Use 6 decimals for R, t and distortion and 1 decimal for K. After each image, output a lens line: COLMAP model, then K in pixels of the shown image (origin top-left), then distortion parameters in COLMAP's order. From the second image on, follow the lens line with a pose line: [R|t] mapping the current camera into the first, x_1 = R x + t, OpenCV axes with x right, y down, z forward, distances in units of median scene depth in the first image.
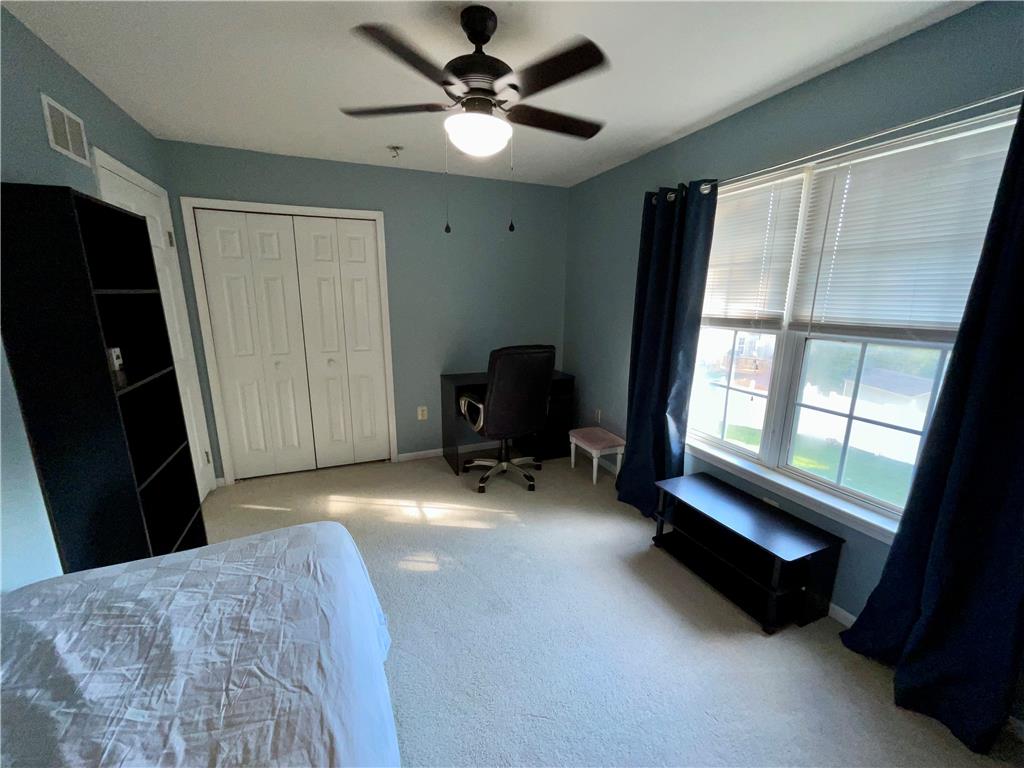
lens RADIAL K [[417.5, 0, 513.0], [0, 417.5, 391.2], [0, 0, 1]] dist [0.000352, 0.000038]
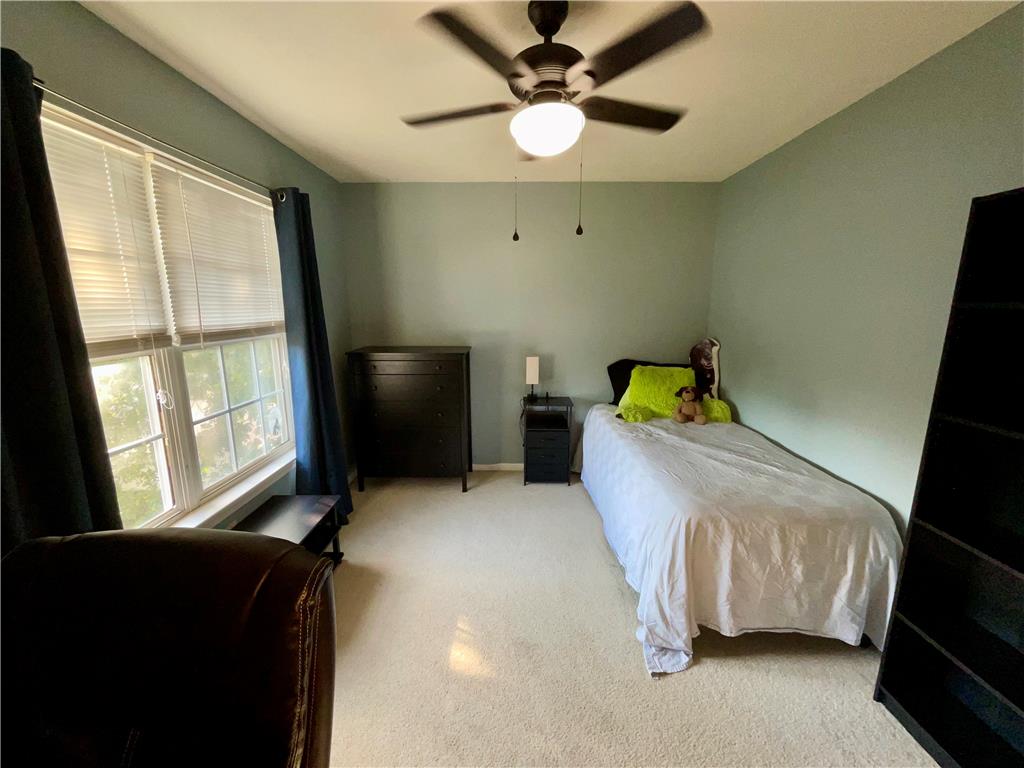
lens RADIAL K [[411.4, 0, 512.0], [0, 411.4, 384.0], [0, 0, 1]] dist [-0.002191, -0.000274]
pose [[-0.914700, -0.084267, 0.395251, -0.319932], [0.079729, 0.921171, 0.380904, -0.359396], [-0.396191, 0.379926, -0.835876, 1.556920]]
